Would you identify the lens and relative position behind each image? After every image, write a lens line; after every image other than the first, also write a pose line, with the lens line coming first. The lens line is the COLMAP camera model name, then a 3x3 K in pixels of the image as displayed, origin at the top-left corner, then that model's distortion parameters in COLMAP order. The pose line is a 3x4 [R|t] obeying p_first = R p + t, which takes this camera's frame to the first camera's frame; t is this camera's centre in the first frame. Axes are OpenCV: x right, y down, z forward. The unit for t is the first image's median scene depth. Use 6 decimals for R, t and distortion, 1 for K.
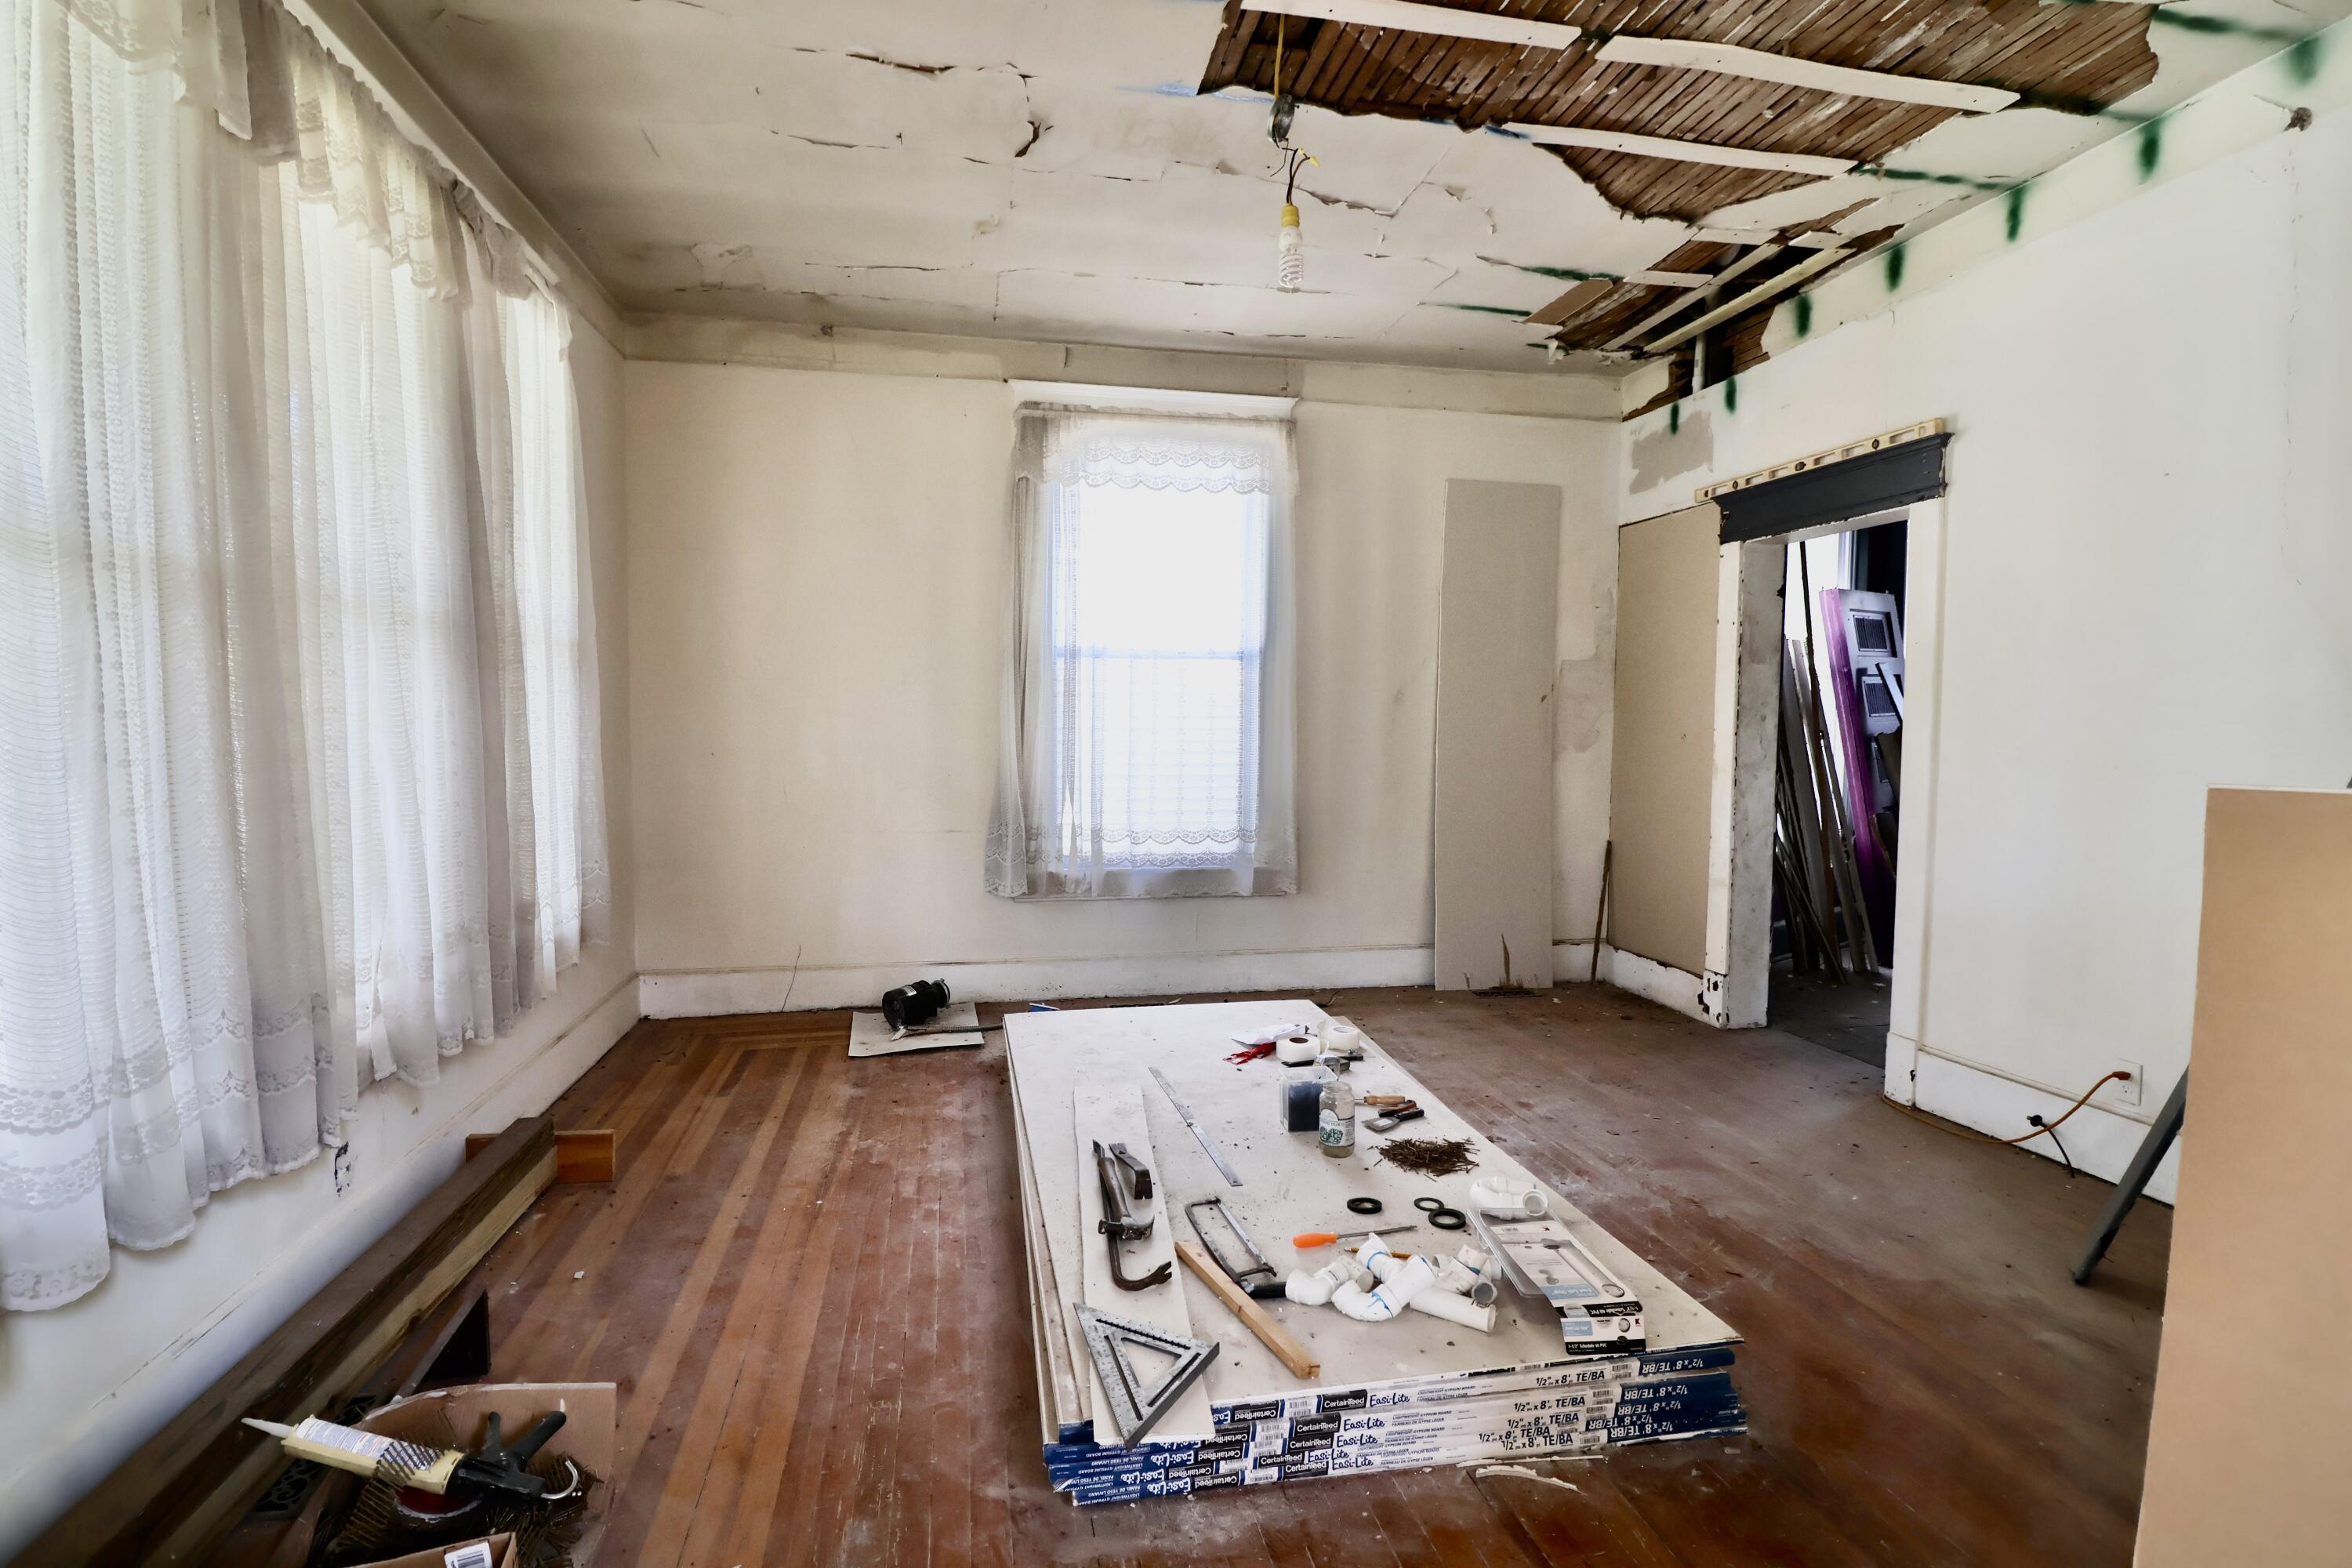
lens RADIAL K [[1084.5, 0, 1152.7], [0, 1084.5, 787.1], [0, 0, 1]] dist [-0.012237, -0.005516]
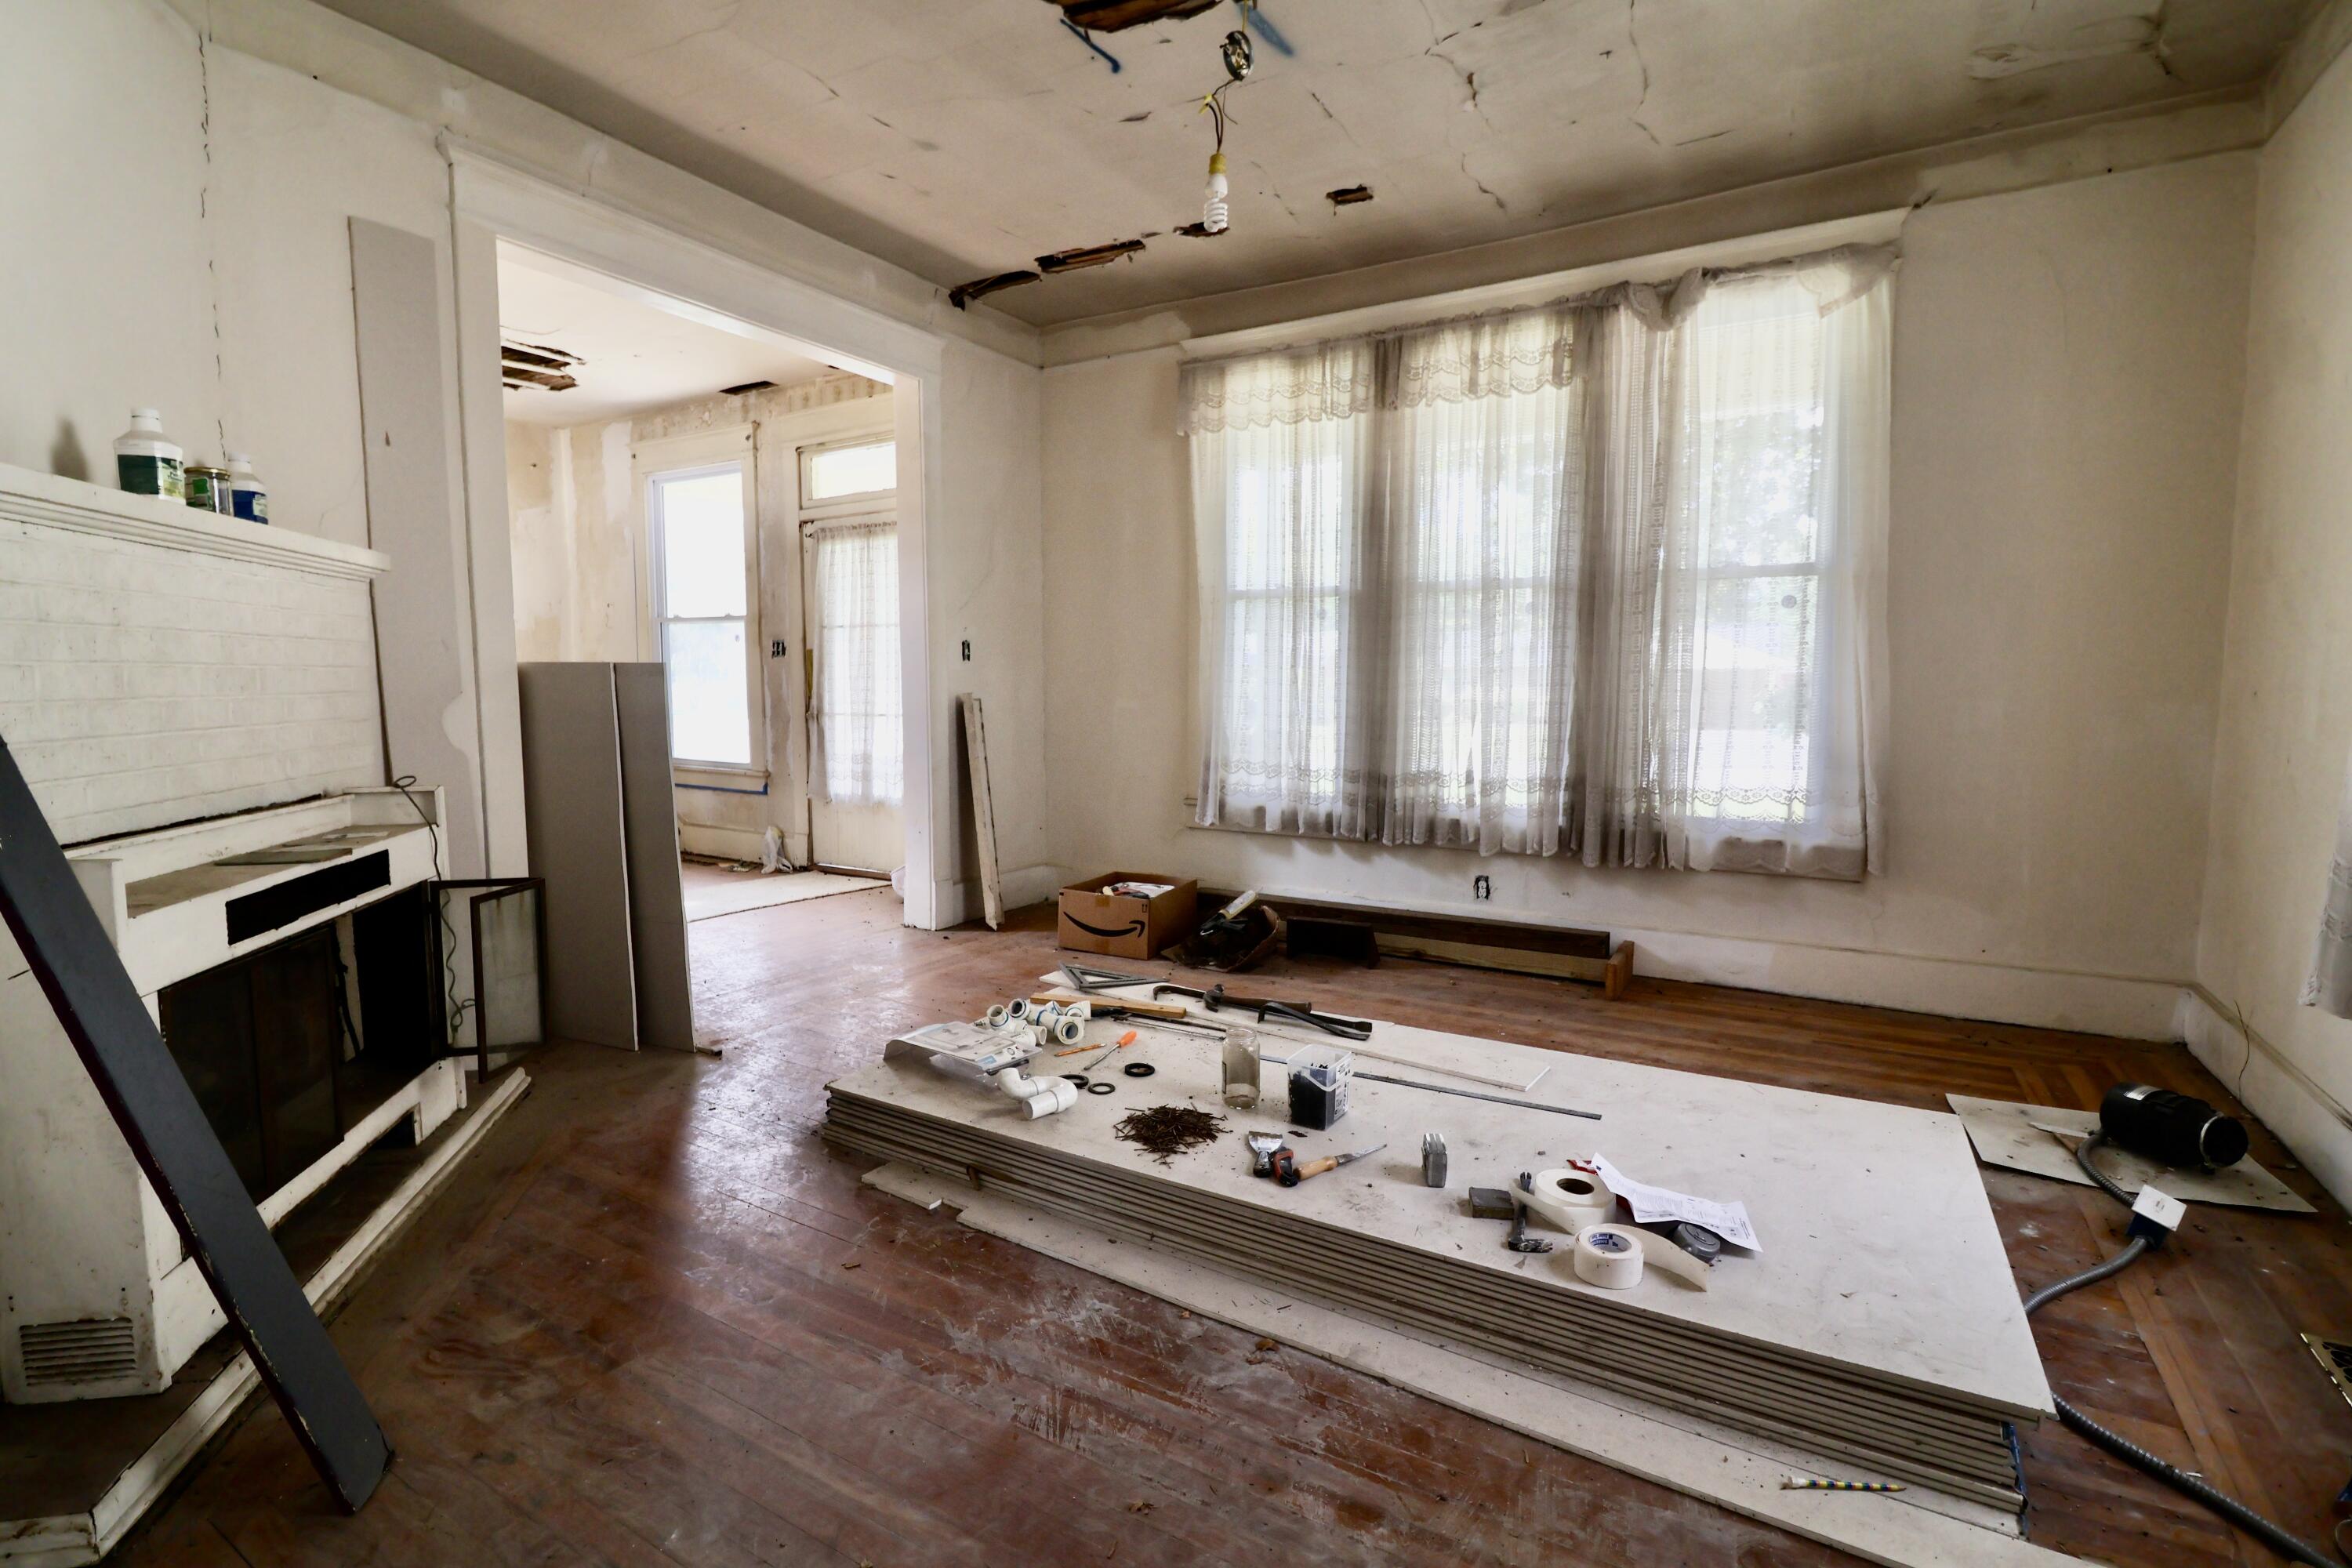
lens RADIAL K [[1084.5, 0, 1164.0], [0, 1084.5, 794.4], [0, 0, 1]] dist [-0.012237, -0.005516]
pose [[-0.658894, 0.080822, -0.747881, 0.813095], [-0.047844, 0.987696, 0.148890, -0.053457], [0.750713, 0.133885, -0.646920, 1.392019]]
